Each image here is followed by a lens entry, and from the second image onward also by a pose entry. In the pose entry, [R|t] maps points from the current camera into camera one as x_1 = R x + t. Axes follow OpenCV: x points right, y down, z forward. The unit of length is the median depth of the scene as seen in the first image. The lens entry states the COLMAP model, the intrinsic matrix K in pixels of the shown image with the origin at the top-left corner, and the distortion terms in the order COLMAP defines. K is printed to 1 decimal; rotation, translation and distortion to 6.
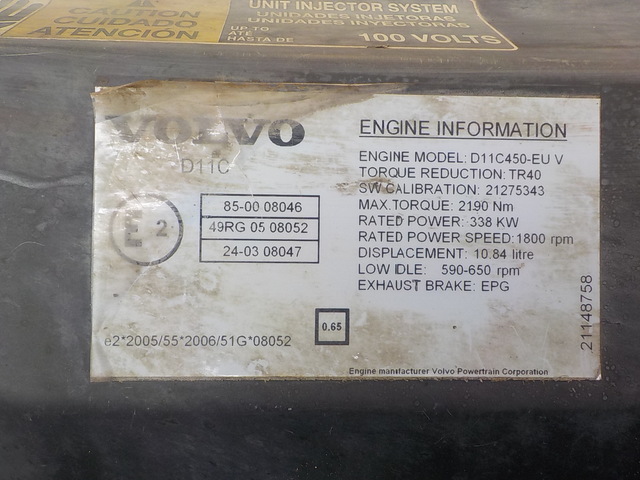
lens RADIAL K [[594.7, 0, 318.7], [0, 594.7, 240.3], [0, 0, 1]] dist [0.011278, 0.000000]
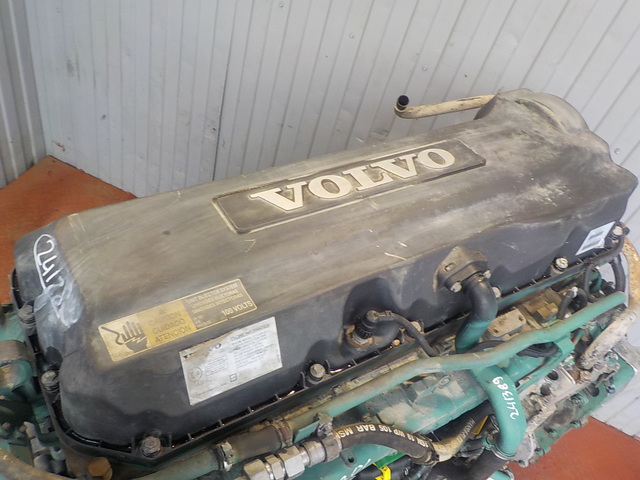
lens RADIAL K [[594.7, 0, 320.9], [0, 594.7, 238.4], [0, 0, 1]] dist [0.011278, 0.000000]
pose [[0.854179, -0.258276, 0.451300, -1.280591], [0.136522, 0.948865, 0.284634, -2.243871], [-0.501737, -0.181516, 0.845761, -3.309460]]
